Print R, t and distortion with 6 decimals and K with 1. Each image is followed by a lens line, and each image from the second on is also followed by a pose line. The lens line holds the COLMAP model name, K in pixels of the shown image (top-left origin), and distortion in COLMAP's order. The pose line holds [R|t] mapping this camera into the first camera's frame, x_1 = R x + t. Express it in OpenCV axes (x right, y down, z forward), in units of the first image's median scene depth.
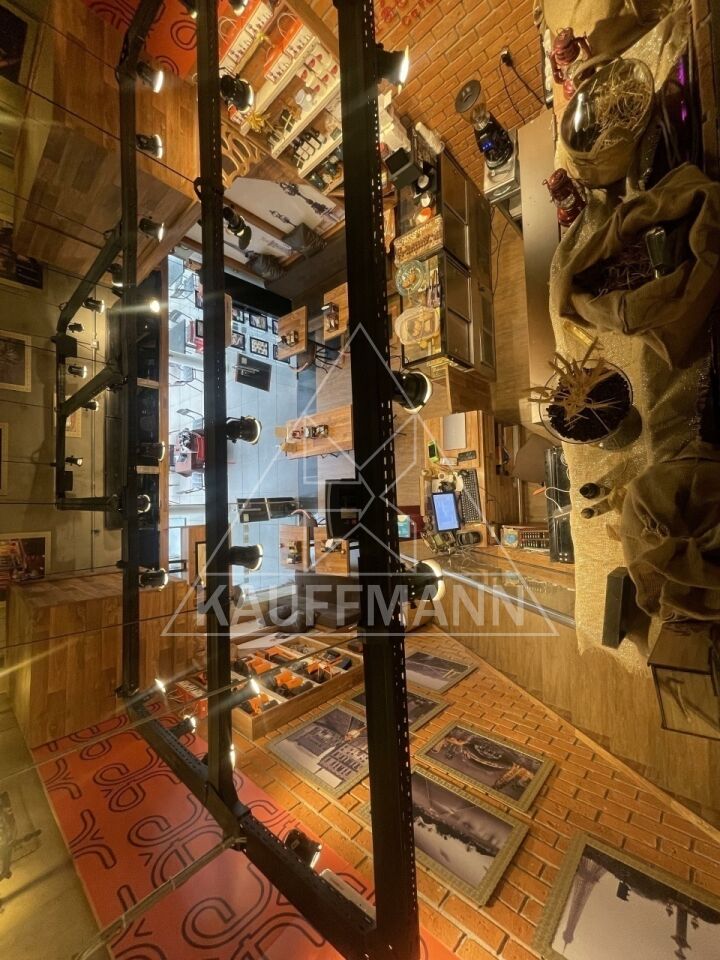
lens RADIAL K [[388.1, 0, 362.2], [0, 388.1, 484.3], [0, 0, 1]] dist [-0.005696, 0.001560]
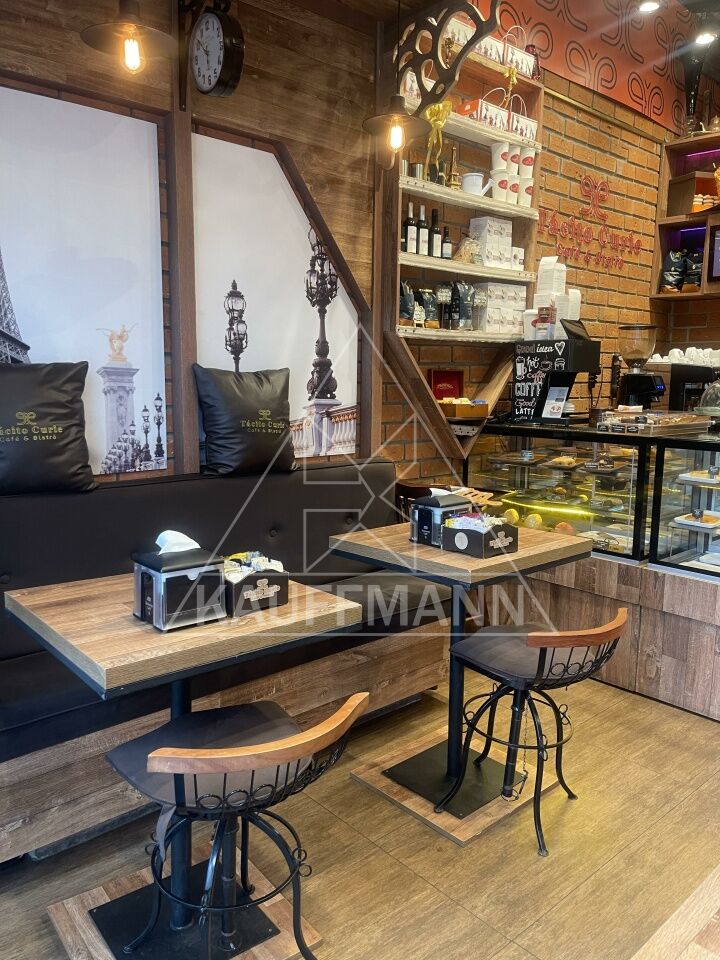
lens RADIAL K [[731.3, 0, 363.7], [0, 731.3, 484.6], [0, 0, 1]] dist [0.042131, -0.041132]
pose [[0.556272, 0.594363, 0.580770, -0.486015], [0.645235, 0.131488, -0.752584, -0.151124], [-0.523672, 0.793375, -0.310361, 1.406678]]
